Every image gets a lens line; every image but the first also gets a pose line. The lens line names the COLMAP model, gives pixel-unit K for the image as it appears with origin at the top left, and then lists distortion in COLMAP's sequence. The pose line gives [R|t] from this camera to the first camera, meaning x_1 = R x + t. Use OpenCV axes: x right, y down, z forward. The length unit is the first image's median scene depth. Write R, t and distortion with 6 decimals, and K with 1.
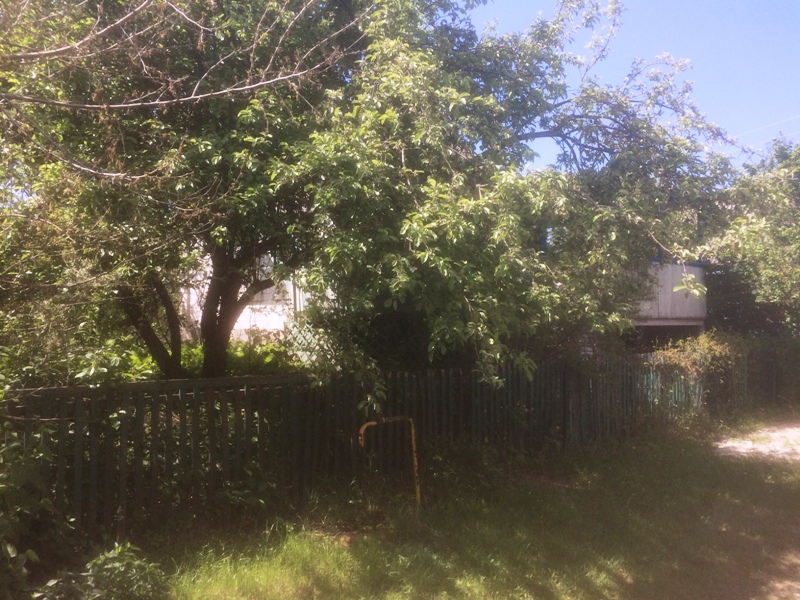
lens RADIAL K [[690.3, 0, 395.5], [0, 690.3, 299.0], [0, 0, 1]] dist [0.088861, -0.100380]
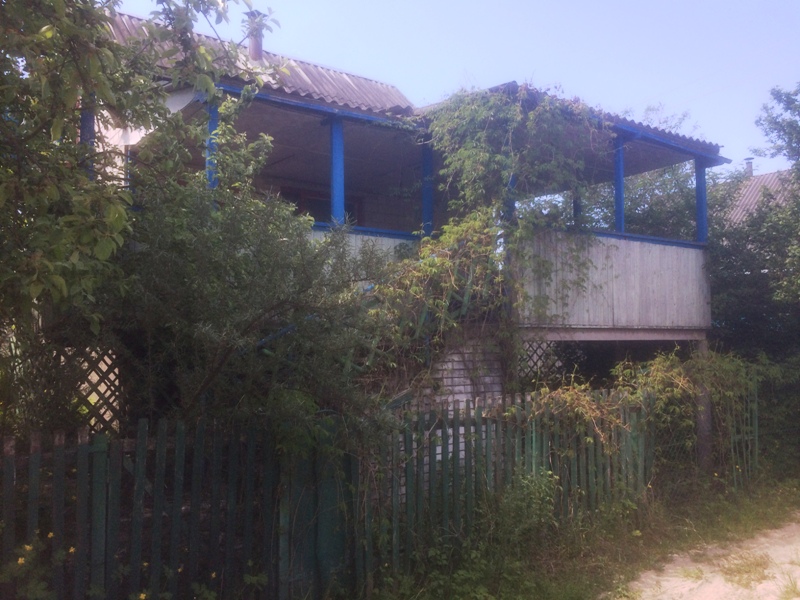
lens RADIAL K [[690.3, 0, 408.2], [0, 690.3, 299.0], [0, 0, 1]] dist [0.088861, -0.100380]
pose [[0.994567, -0.007758, -0.103812, 0.330430], [0.005462, 0.999734, -0.022386, 0.018100], [0.103958, 0.021698, 0.994345, 0.470796]]
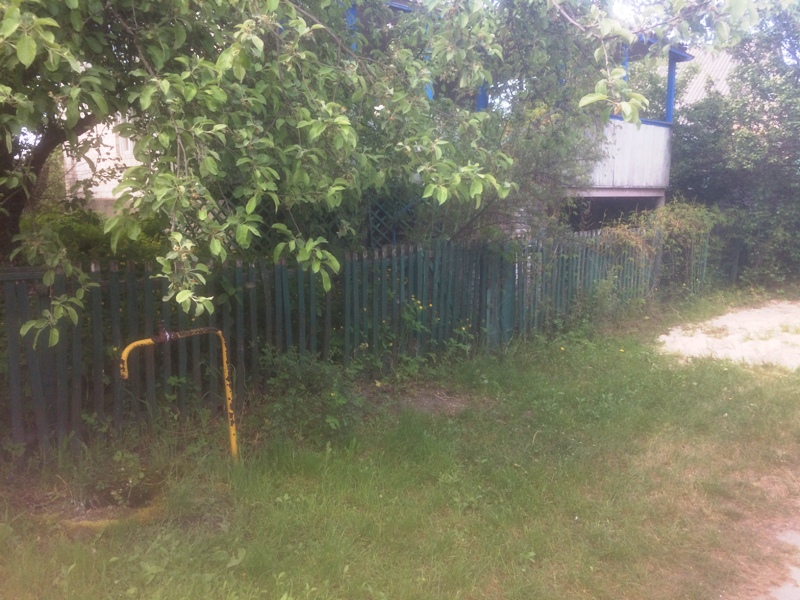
lens RADIAL K [[690.3, 0, 403.9], [0, 690.3, 302.2], [0, 0, 1]] dist [0.088861, -0.100380]
pose [[0.998484, -0.001989, 0.054999, 0.096651], [-0.008322, 0.982397, 0.186620, 0.010436], [-0.054402, -0.186795, 0.980891, 0.198111]]
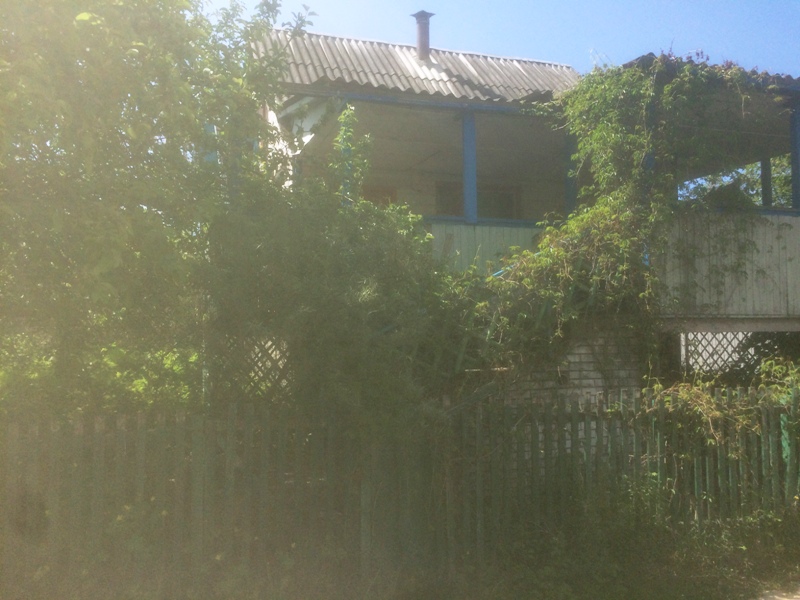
lens RADIAL K [[690.3, 0, 408.5], [0, 690.3, 303.0], [0, 0, 1]] dist [0.088861, -0.100380]
pose [[0.914583, -0.018306, -0.403983, 0.415588], [0.018793, 0.999820, -0.002761, 0.014894], [0.403961, -0.005066, 0.914762, 0.482535]]
